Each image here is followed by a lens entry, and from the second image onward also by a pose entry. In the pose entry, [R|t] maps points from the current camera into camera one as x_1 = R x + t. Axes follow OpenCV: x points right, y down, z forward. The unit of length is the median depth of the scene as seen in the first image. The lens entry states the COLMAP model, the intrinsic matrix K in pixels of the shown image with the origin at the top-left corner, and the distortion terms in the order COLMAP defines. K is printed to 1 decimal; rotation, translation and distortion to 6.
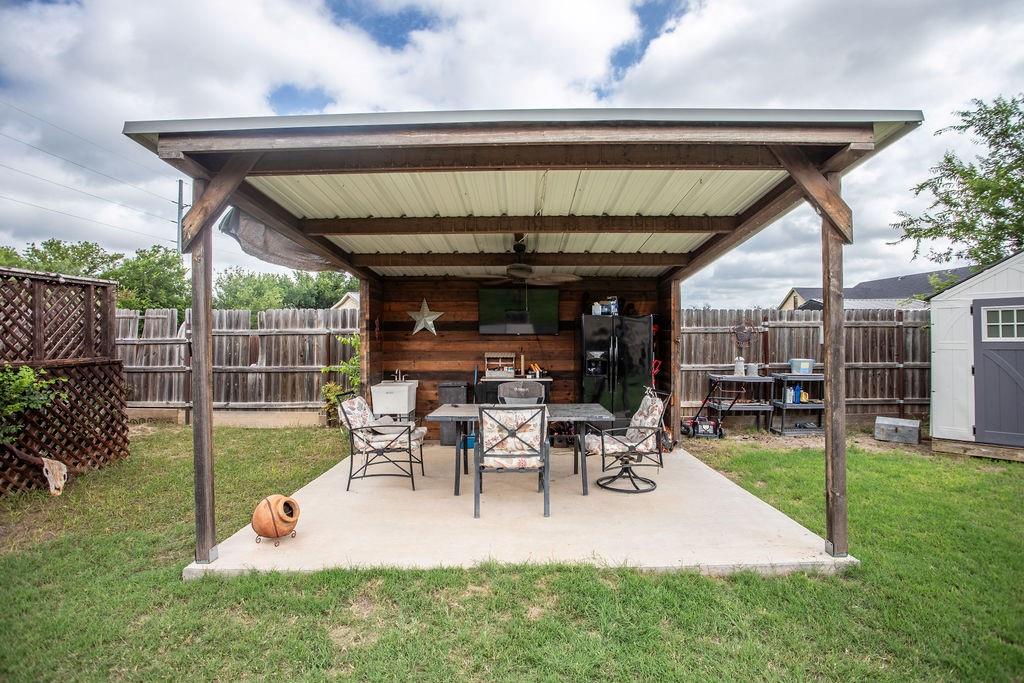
lens RADIAL K [[497.3, 0, 513.7], [0, 497.3, 335.6], [0, 0, 1]] dist [-0.079142, 0.033862]
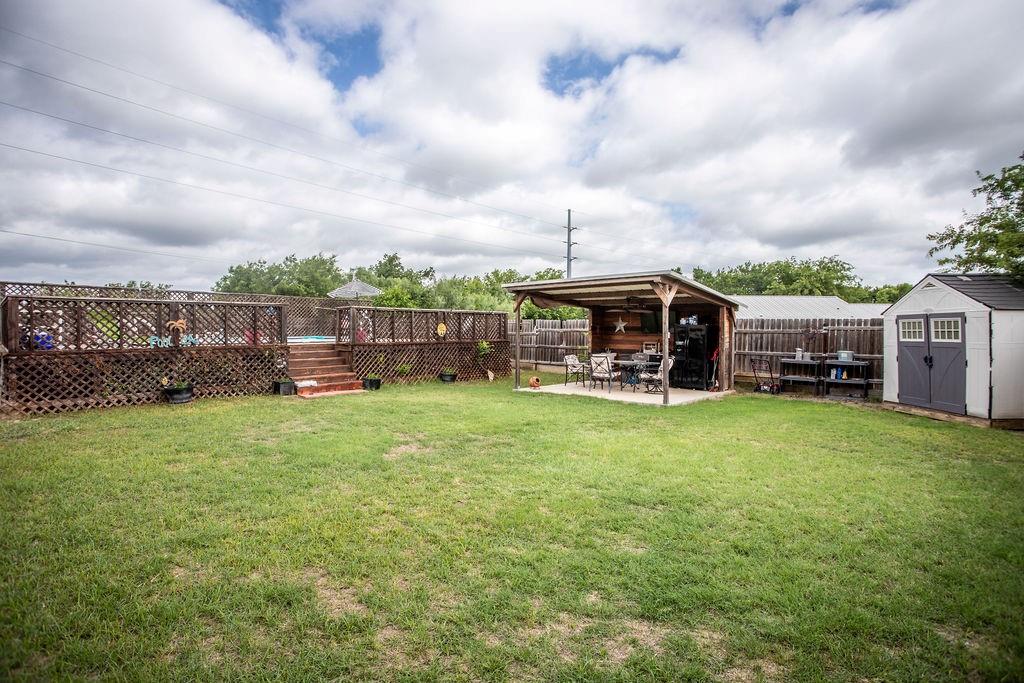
lens RADIAL K [[497.3, 0, 513.7], [0, 497.3, 335.6], [0, 0, 1]] dist [-0.079142, 0.033862]
pose [[0.742220, 0.015626, -0.669974, 0.926530], [-0.008047, 0.999864, 0.014405, -0.015808], [0.670108, -0.005301, 0.742245, -0.921267]]
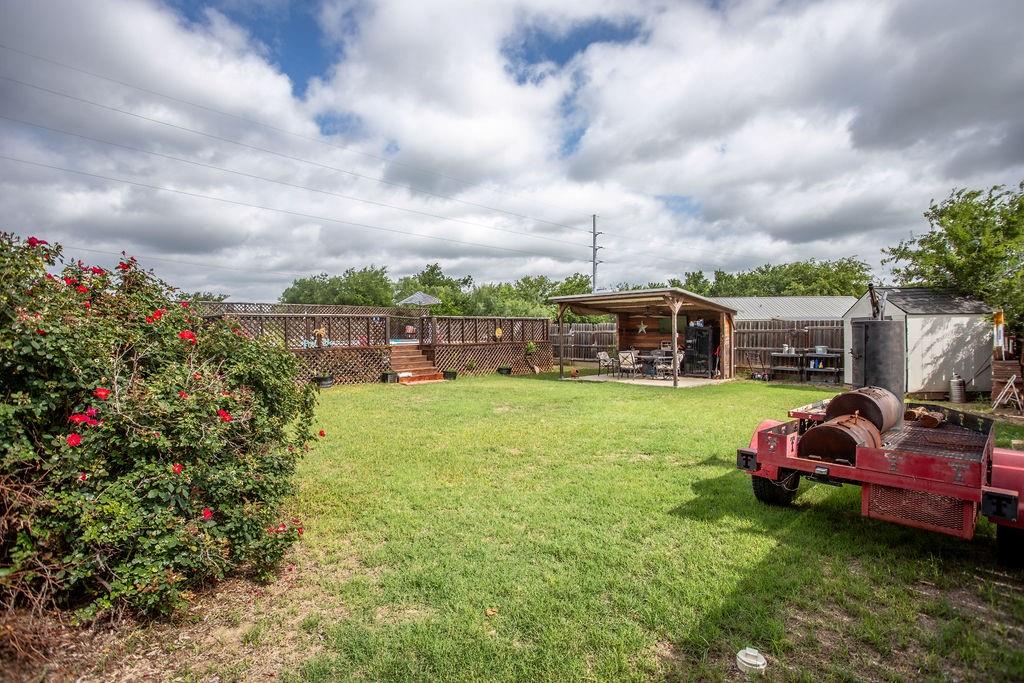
lens RADIAL K [[497.3, 0, 513.7], [0, 497.3, 335.6], [0, 0, 1]] dist [-0.079142, 0.033862]
pose [[0.707482, 0.003972, -0.706720, 1.208733], [0.004438, 0.999940, 0.010063, -0.020185], [0.706717, -0.010256, 0.707422, -1.367021]]
